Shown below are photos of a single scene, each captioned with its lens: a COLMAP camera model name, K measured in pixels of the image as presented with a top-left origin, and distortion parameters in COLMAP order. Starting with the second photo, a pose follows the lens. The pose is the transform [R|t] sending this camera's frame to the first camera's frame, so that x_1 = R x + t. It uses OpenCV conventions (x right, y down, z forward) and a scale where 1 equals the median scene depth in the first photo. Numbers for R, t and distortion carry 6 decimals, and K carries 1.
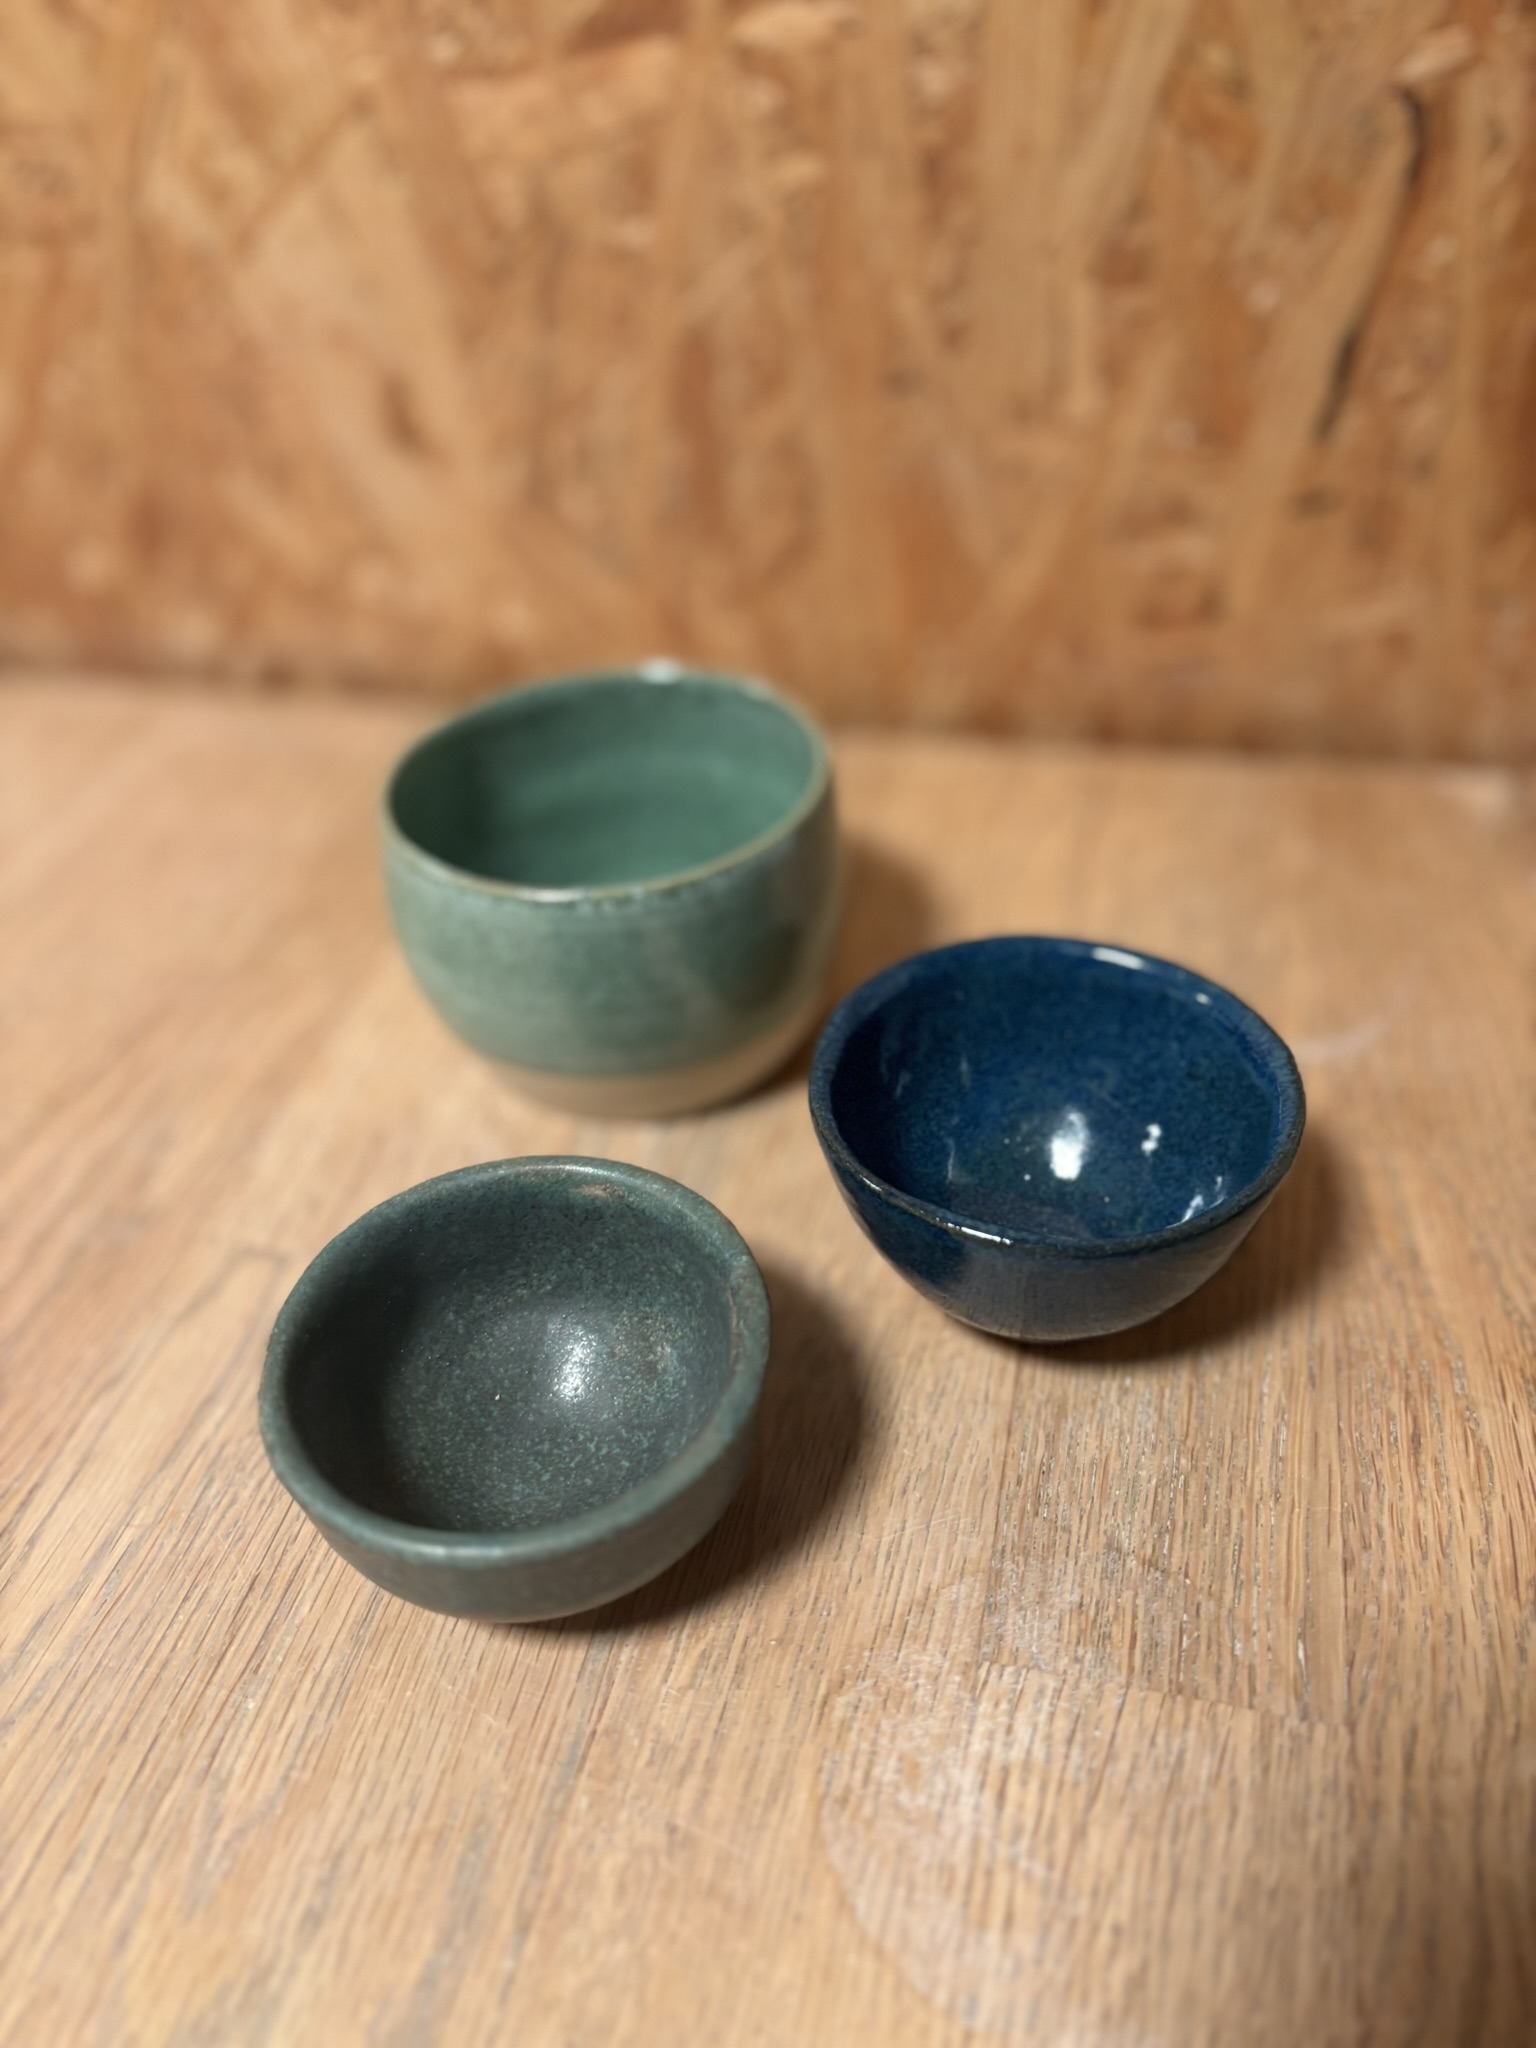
lens RADIAL K [[1601.8, 0, 768.0], [0, 1601.8, 1024.0], [0, 0, 1]] dist [-0.007923, -0.001727]
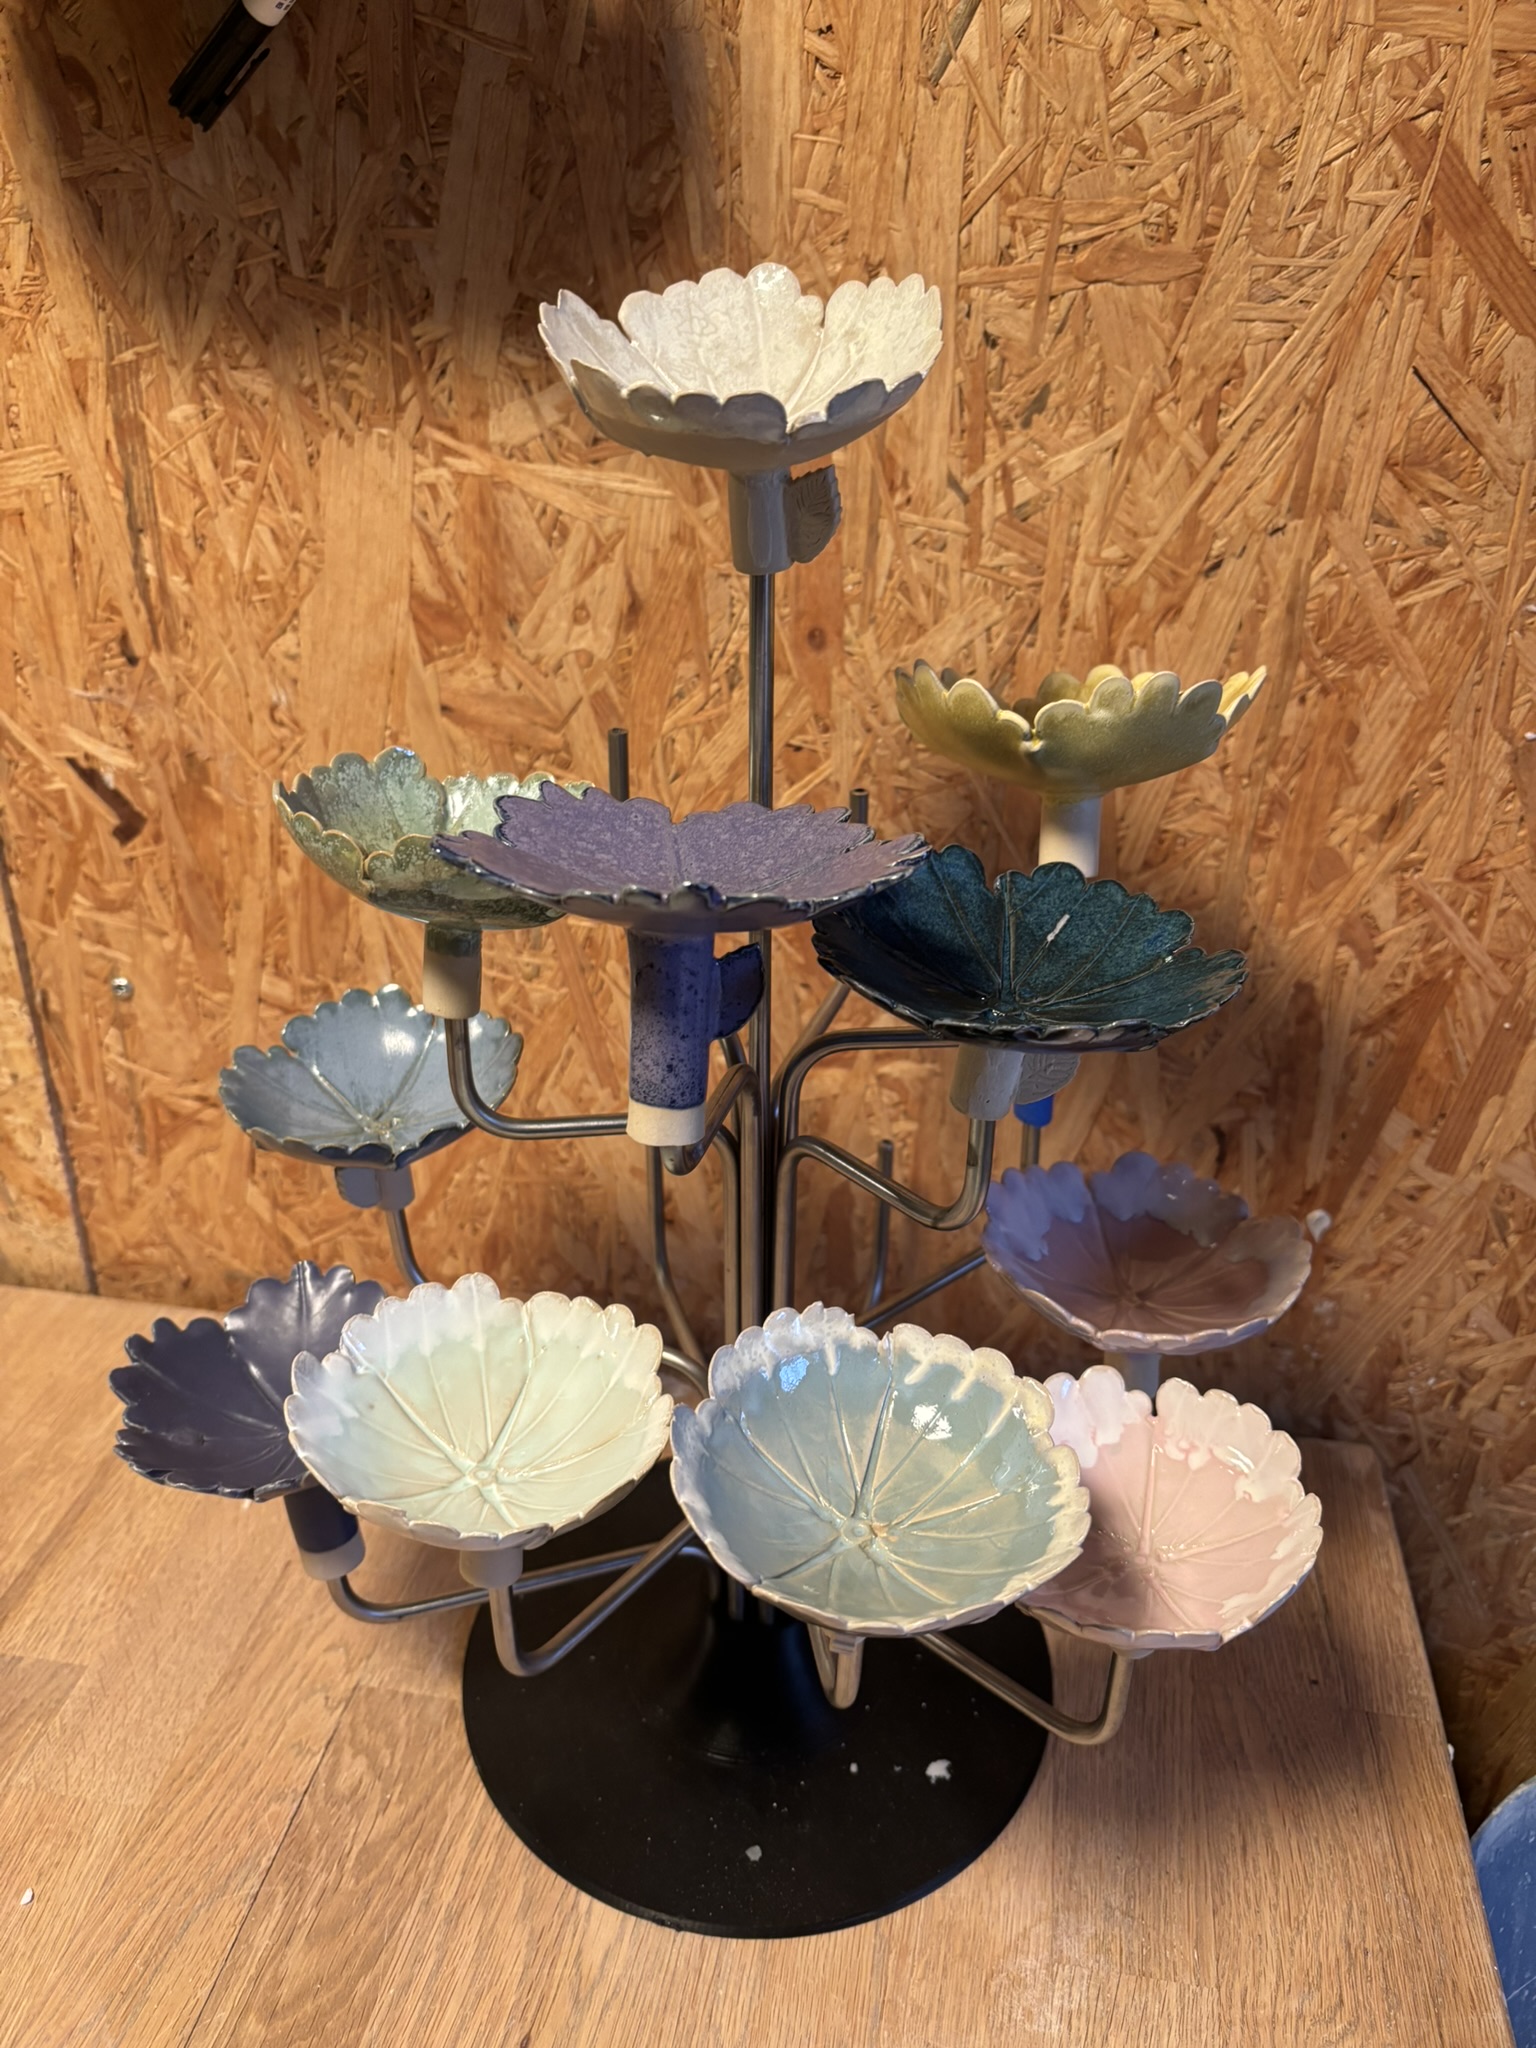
lens RADIAL K [[1586.7, 0, 768.0], [0, 1586.7, 1024.0], [0, 0, 1]] dist [0.072364, -0.122533]
pose [[0.995837, 0.030429, 0.085923, -0.477129], [-0.013329, 0.981113, -0.192973, -0.428310], [-0.090173, 0.191025, 0.977435, -1.335300]]
